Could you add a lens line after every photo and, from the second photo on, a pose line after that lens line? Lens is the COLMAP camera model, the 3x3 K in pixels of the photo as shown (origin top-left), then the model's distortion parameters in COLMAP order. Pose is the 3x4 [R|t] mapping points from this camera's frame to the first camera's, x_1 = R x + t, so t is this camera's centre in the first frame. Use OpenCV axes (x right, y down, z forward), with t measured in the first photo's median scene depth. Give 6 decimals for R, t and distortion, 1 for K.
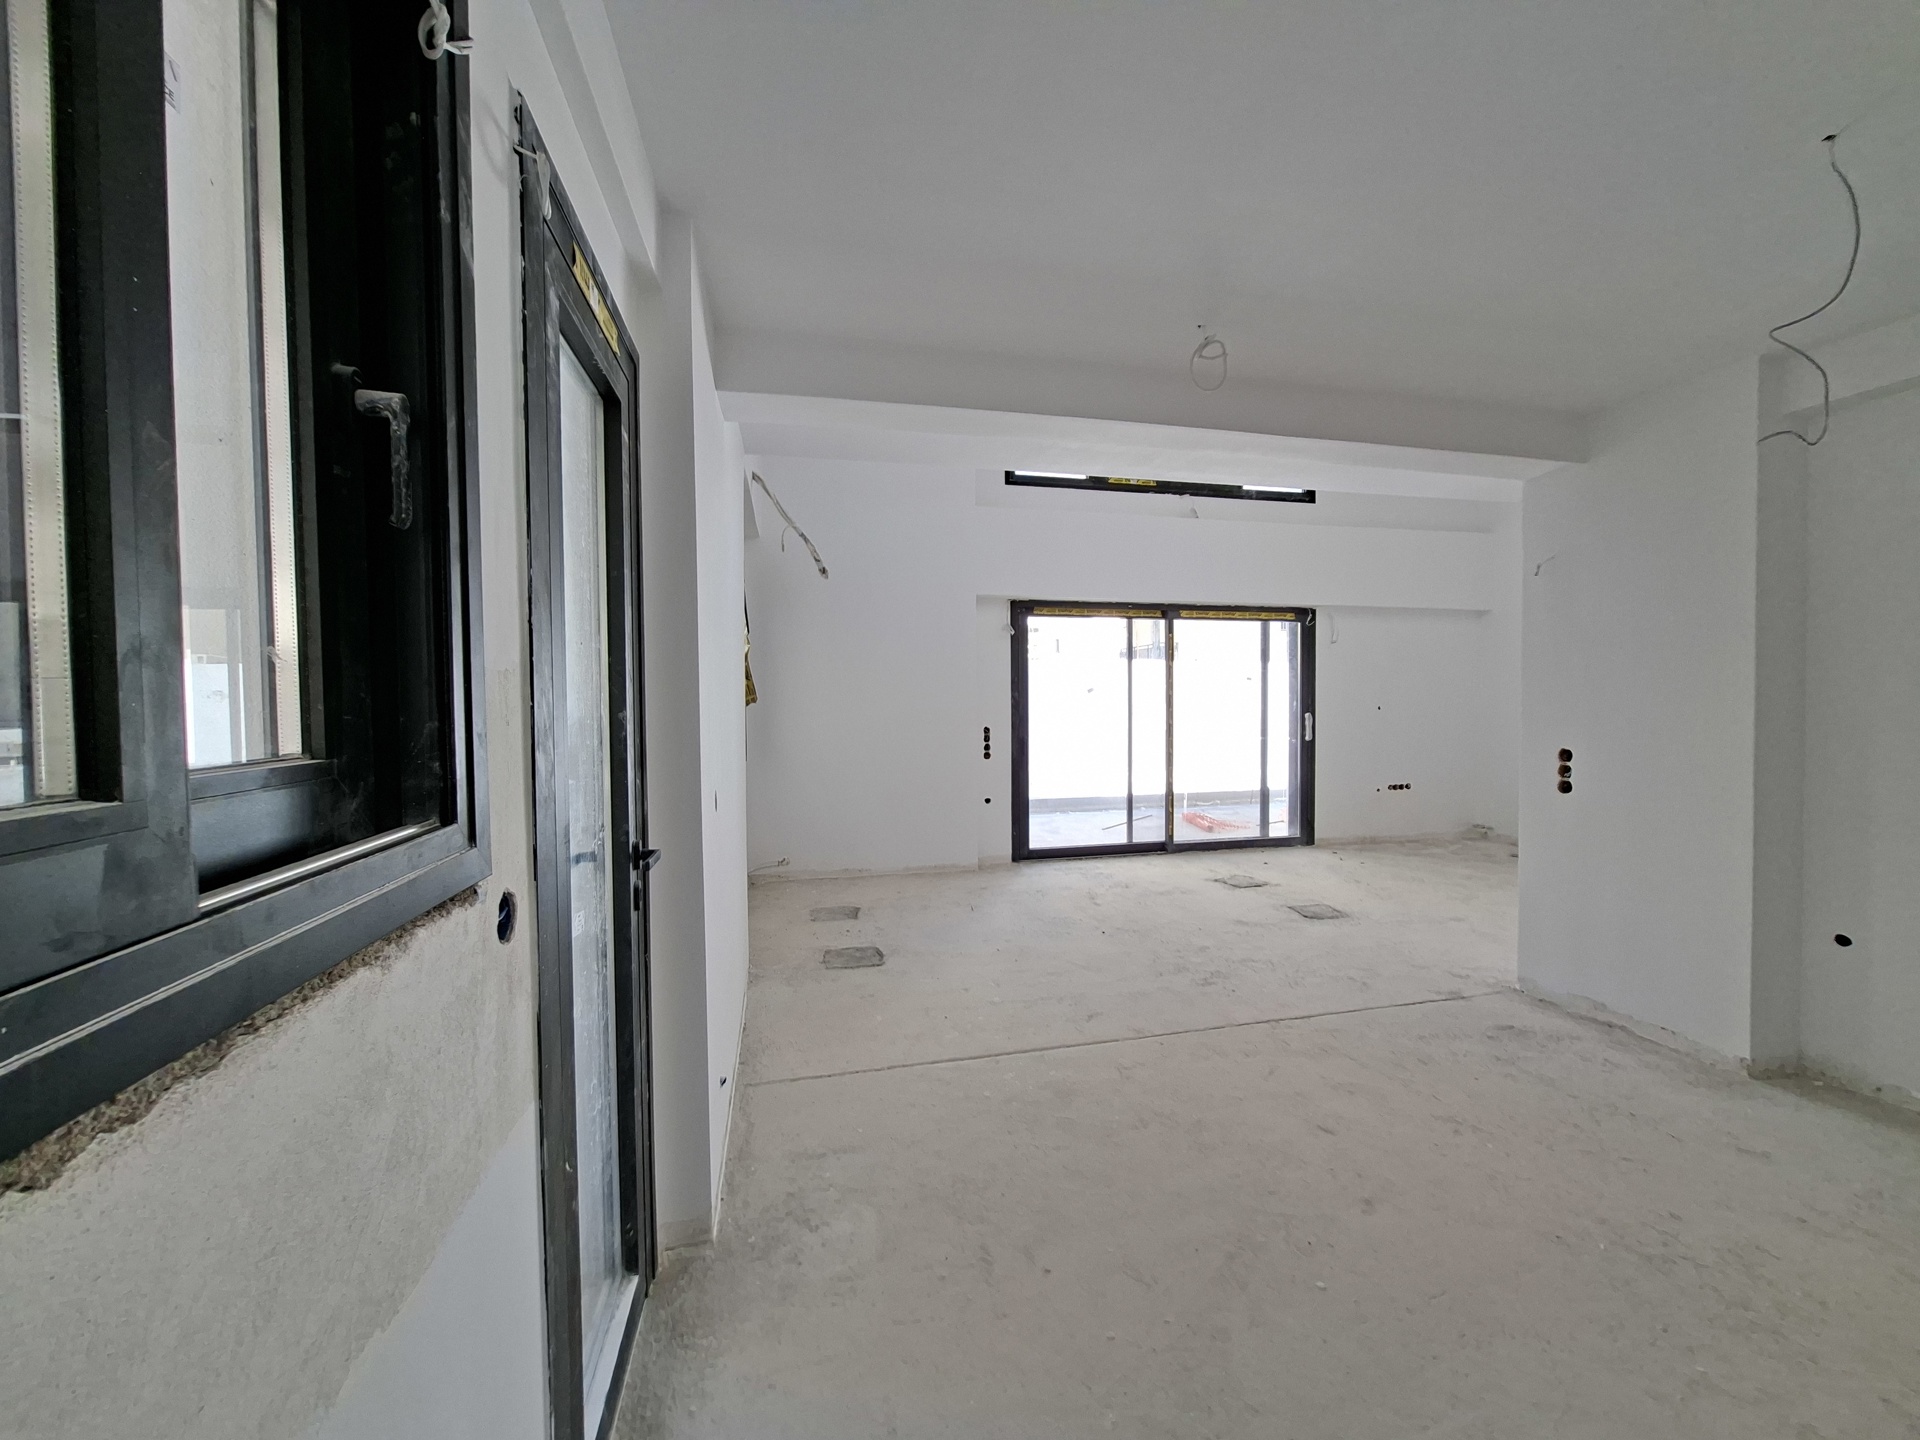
lens RADIAL K [[751.0, 0, 972.7], [0, 751.0, 721.9], [0, 0, 1]] dist [-0.008067, 0.000956]
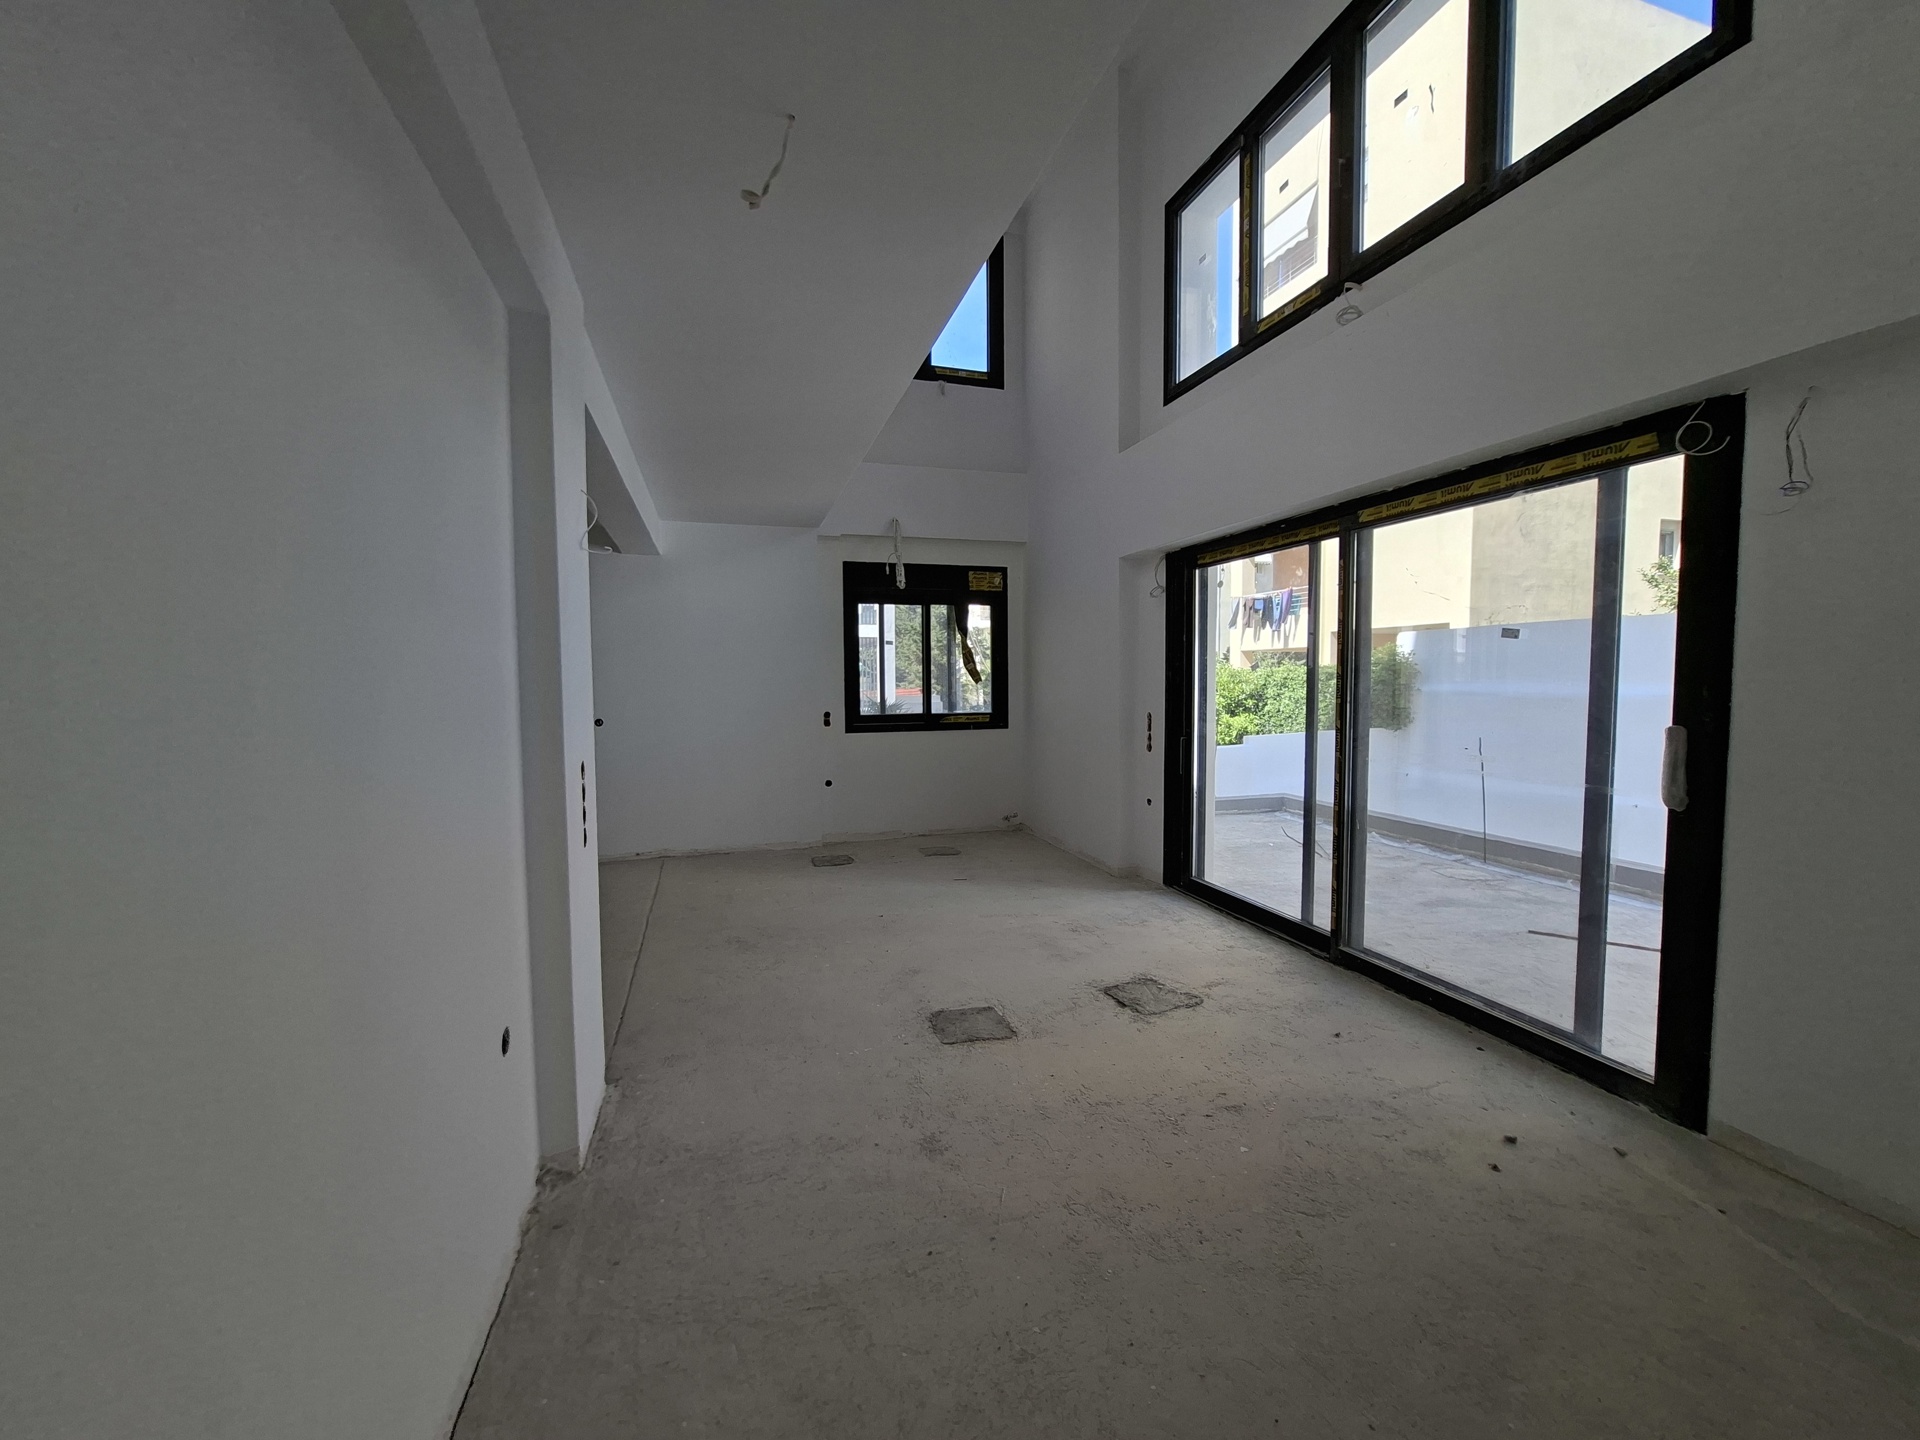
lens RADIAL K [[751.0, 0, 962.9], [0, 751.0, 722.3], [0, 0, 1]] dist [-0.008067, 0.000956]
pose [[0.076603, 0.060450, -0.995228, 1.045872], [-0.022304, 0.998015, 0.058902, -0.034956], [0.996812, 0.017685, 0.077799, 0.920806]]
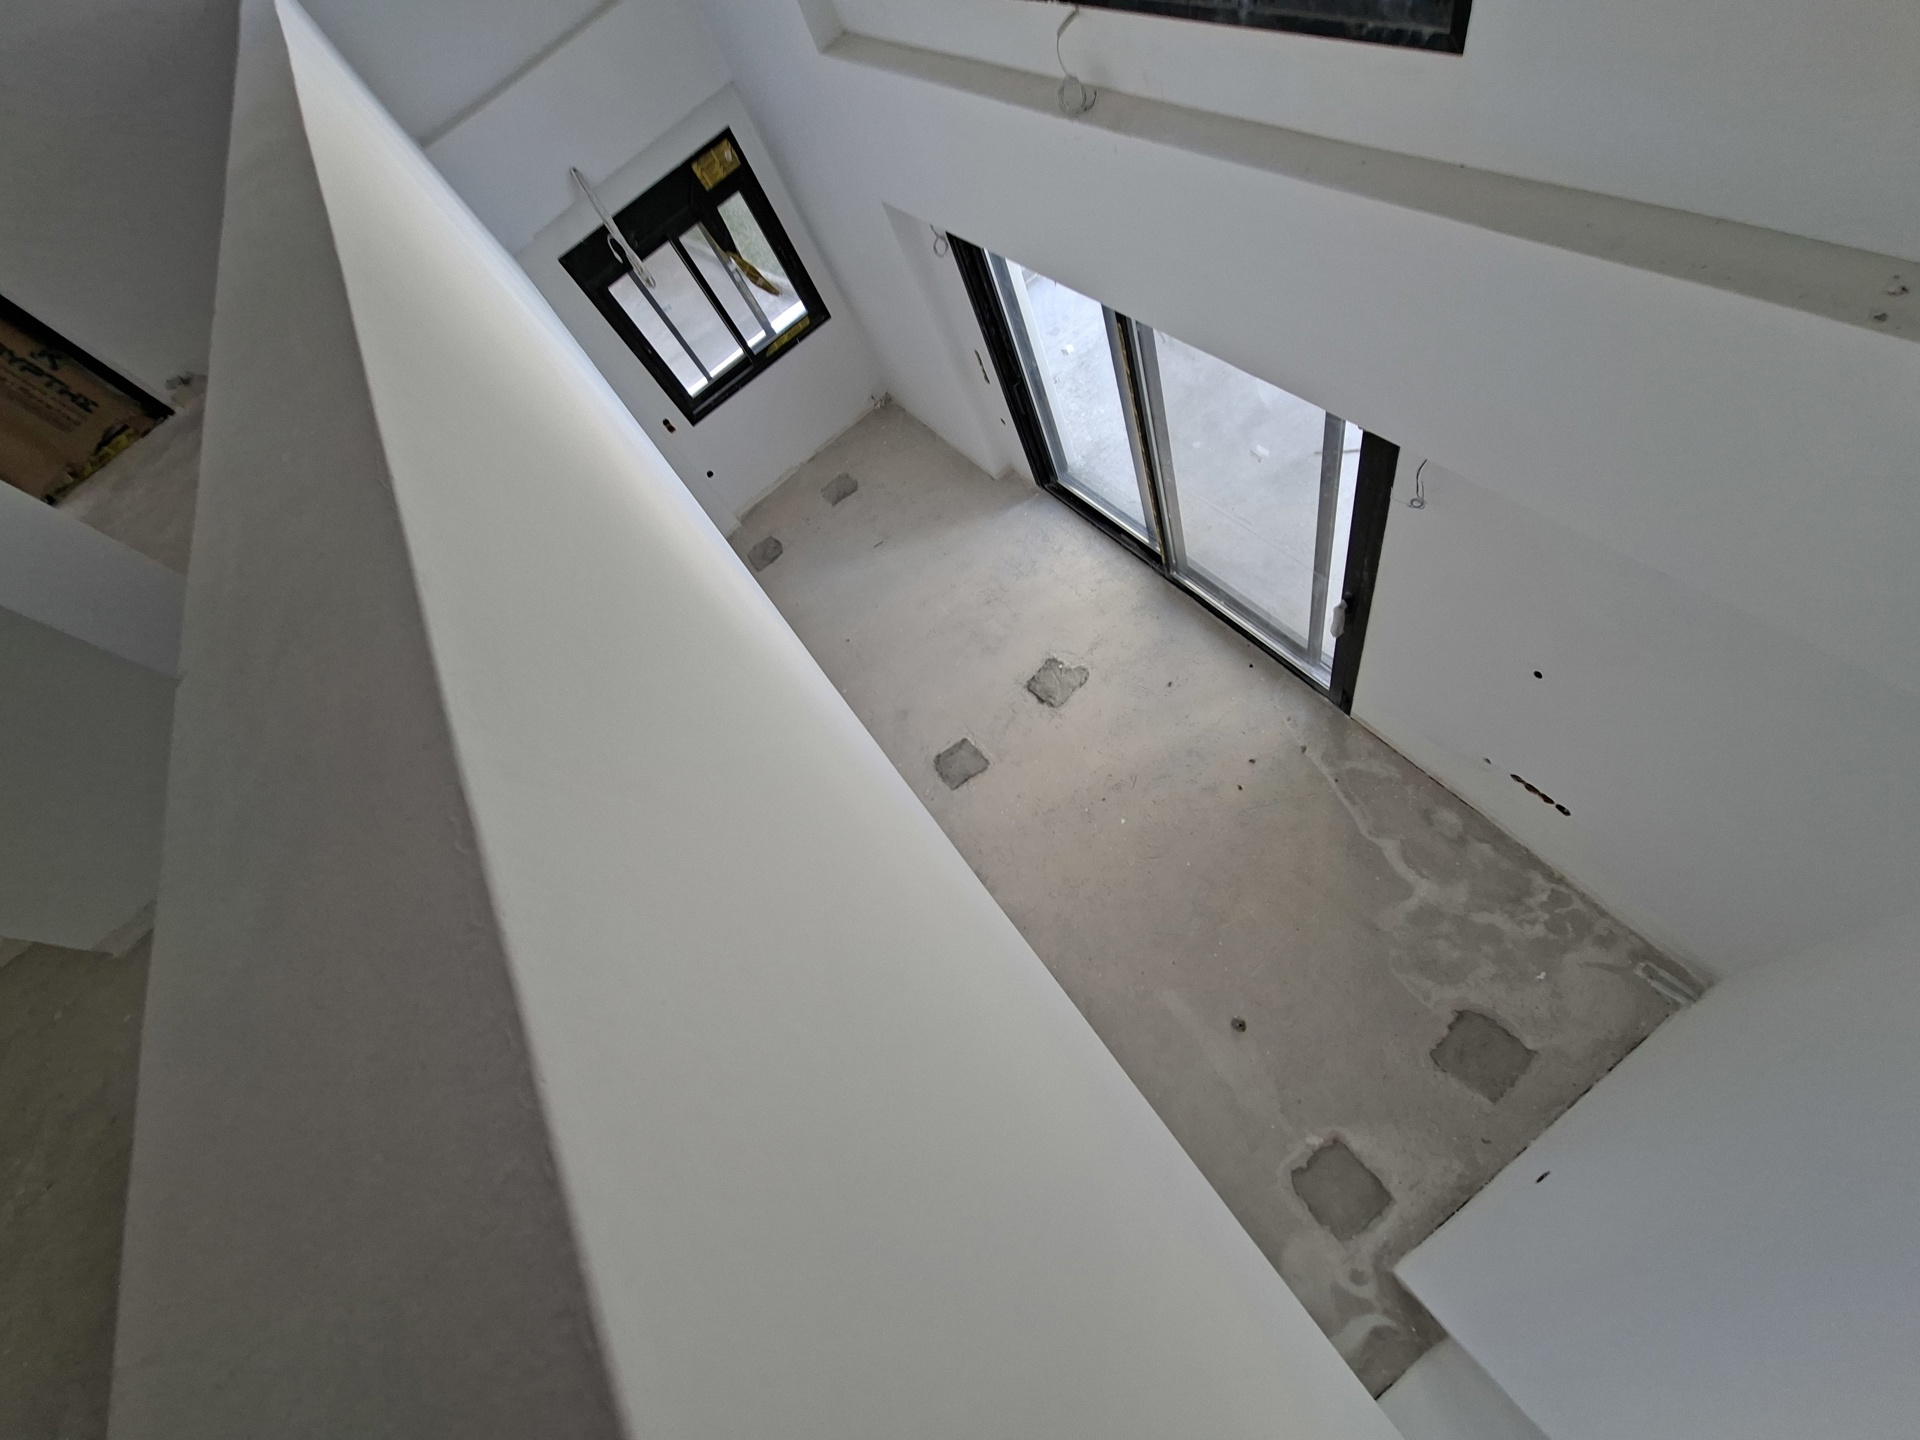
lens RADIAL K [[751.0, 0, 969.7], [0, 751.0, 708.7], [0, 0, 1]] dist [-0.008067, 0.000956]
pose [[0.358730, 0.745560, -0.561652, 0.962414], [0.303099, 0.476058, 0.825530, -0.608791], [0.882861, -0.466379, -0.055202, 1.079228]]
